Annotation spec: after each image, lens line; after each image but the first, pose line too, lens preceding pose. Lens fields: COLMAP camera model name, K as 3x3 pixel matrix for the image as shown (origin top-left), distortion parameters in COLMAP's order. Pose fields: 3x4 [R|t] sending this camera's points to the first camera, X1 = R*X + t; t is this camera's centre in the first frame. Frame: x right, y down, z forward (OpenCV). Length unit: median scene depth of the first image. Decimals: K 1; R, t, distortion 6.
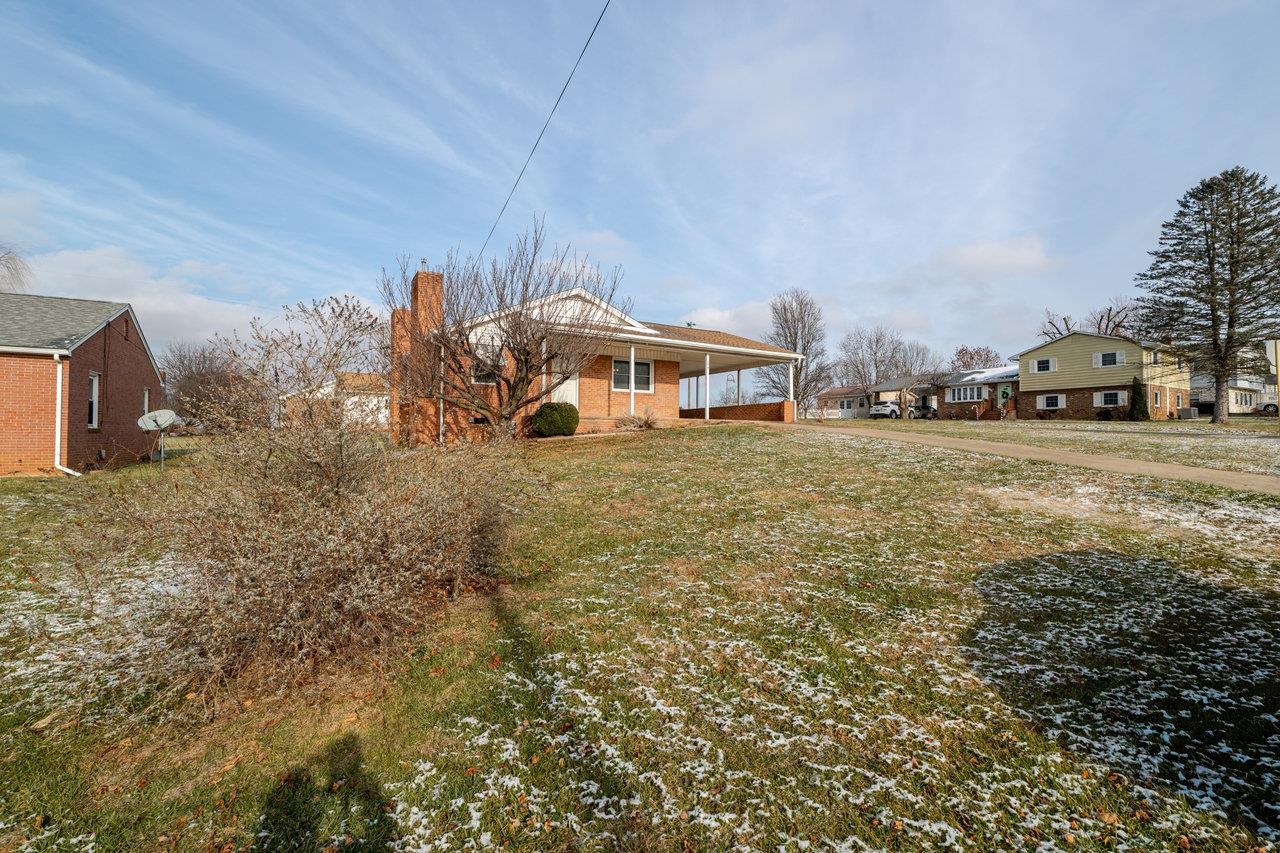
lens RADIAL K [[564.5, 0, 632.0], [0, 564.5, 411.9], [0, 0, 1]] dist [-0.000209, -0.000059]
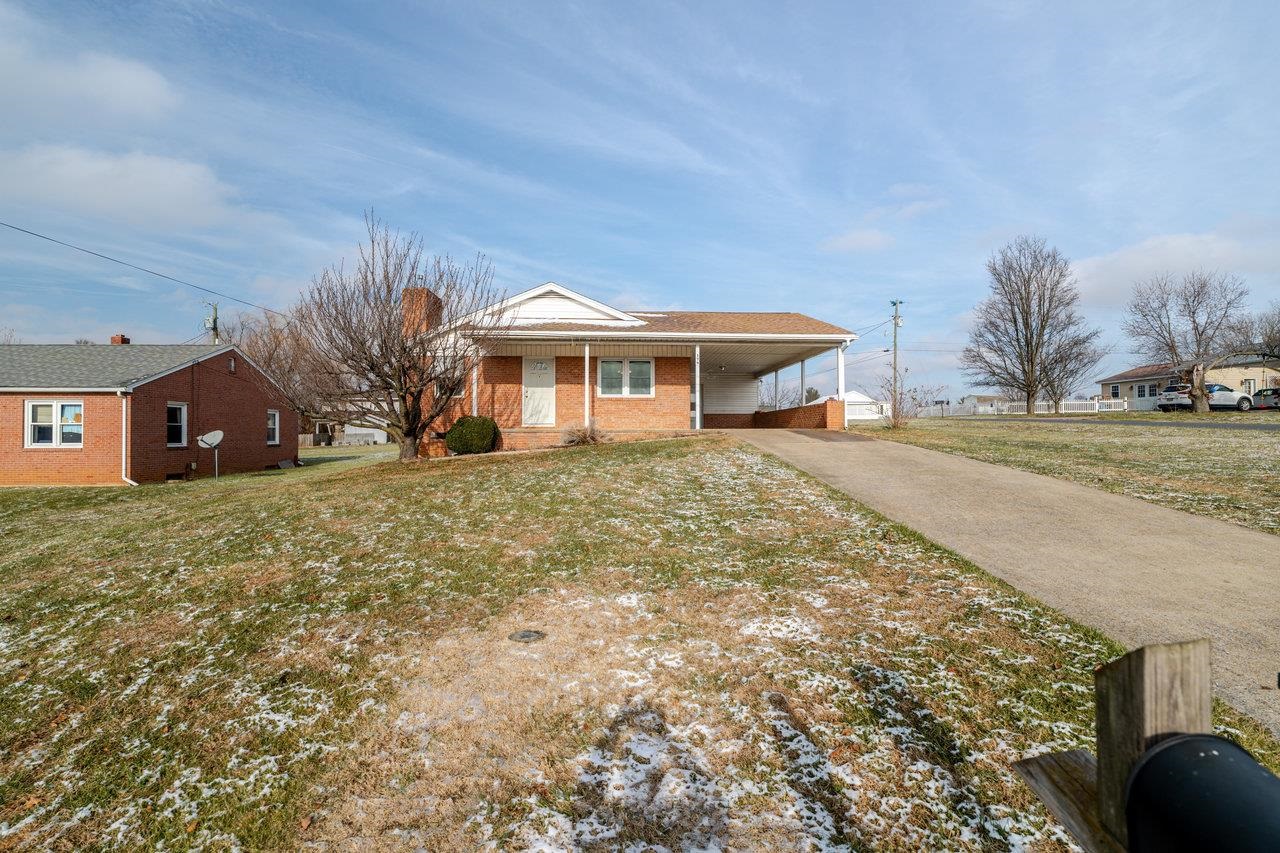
lens RADIAL K [[565.0, 0, 639.8], [0, 565.0, 432.5], [0, 0, 1]] dist [0.000599, -0.000598]
pose [[0.885996, -0.010237, -0.463581, 0.186880], [0.029326, 0.998992, 0.033987, -0.004796], [0.462766, -0.043708, 0.885403, 0.113086]]
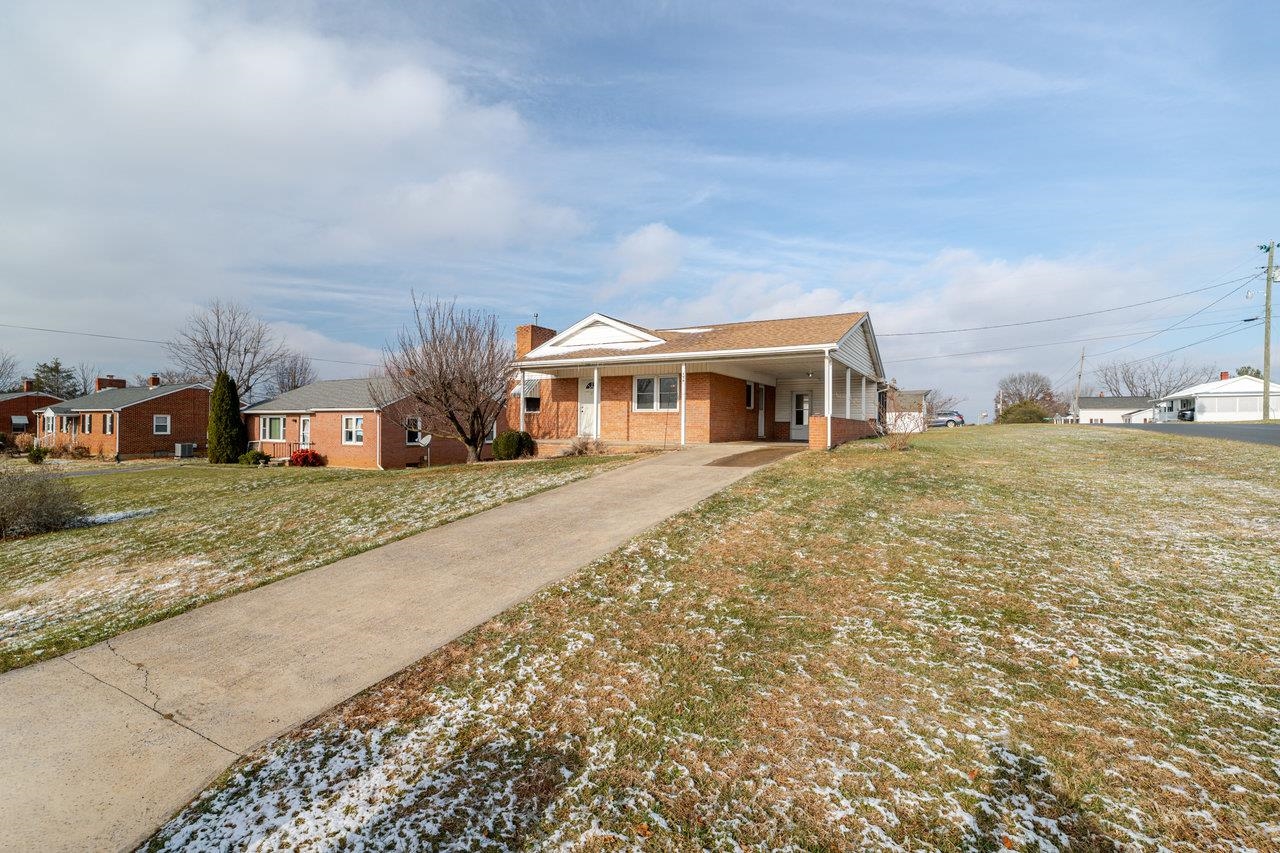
lens RADIAL K [[591.3, 0, 639.5], [0, 591.3, 439.6], [0, 0, 1]] dist [-0.005656, -0.000874]
pose [[0.487485, 0.016406, -0.872977, 0.377065], [0.035057, 0.998649, 0.038344, -0.012430], [0.872427, -0.049296, 0.486252, 0.225876]]
